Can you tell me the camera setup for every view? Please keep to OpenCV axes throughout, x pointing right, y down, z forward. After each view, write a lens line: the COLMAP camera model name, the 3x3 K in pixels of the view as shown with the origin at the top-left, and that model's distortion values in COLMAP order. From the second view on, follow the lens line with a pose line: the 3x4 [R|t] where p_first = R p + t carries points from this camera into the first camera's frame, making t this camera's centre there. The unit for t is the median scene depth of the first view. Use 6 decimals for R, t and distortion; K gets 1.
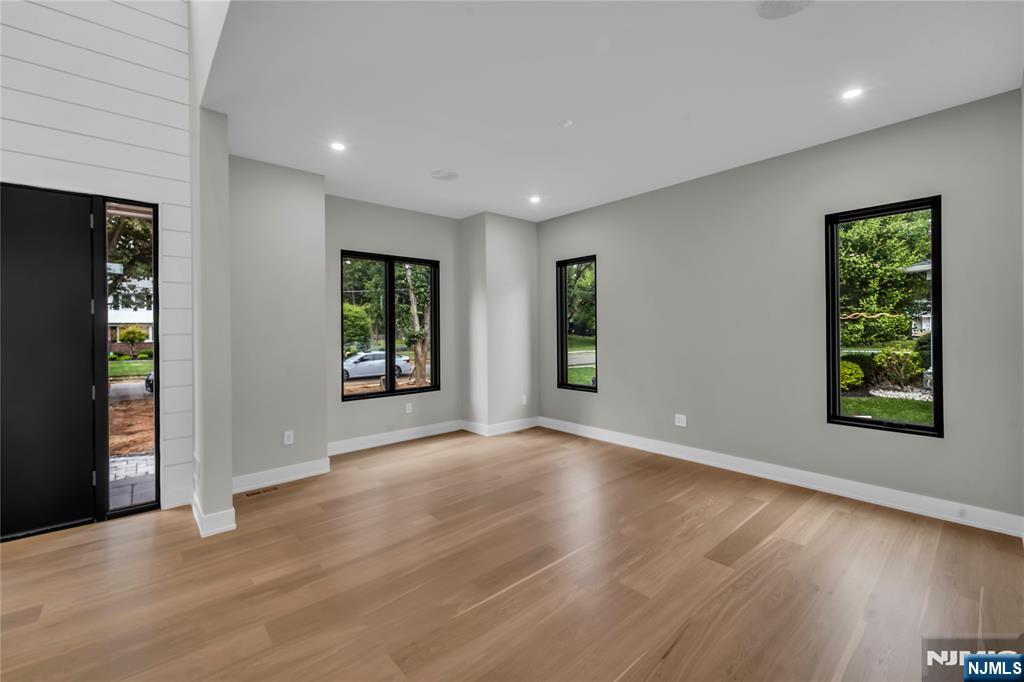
lens RADIAL K [[429.8, 0, 510.8], [0, 429.8, 327.2], [0, 0, 1]] dist [-0.010144, 0.000003]
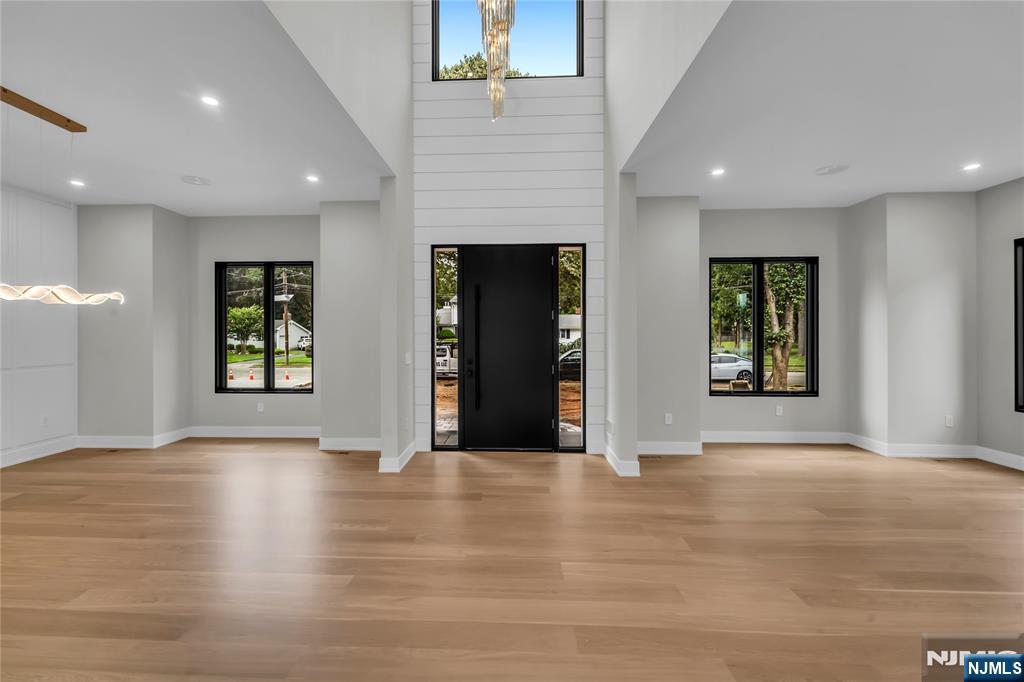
lens RADIAL K [[429.8, 0, 489.7], [0, 429.8, 332.9], [0, 0, 1]] dist [-0.010144, 0.000003]
pose [[0.700065, 0.010098, -0.714008, -0.006059], [-0.001782, 0.999922, 0.012394, -0.000459], [0.714077, -0.007404, 0.700028, -0.174129]]
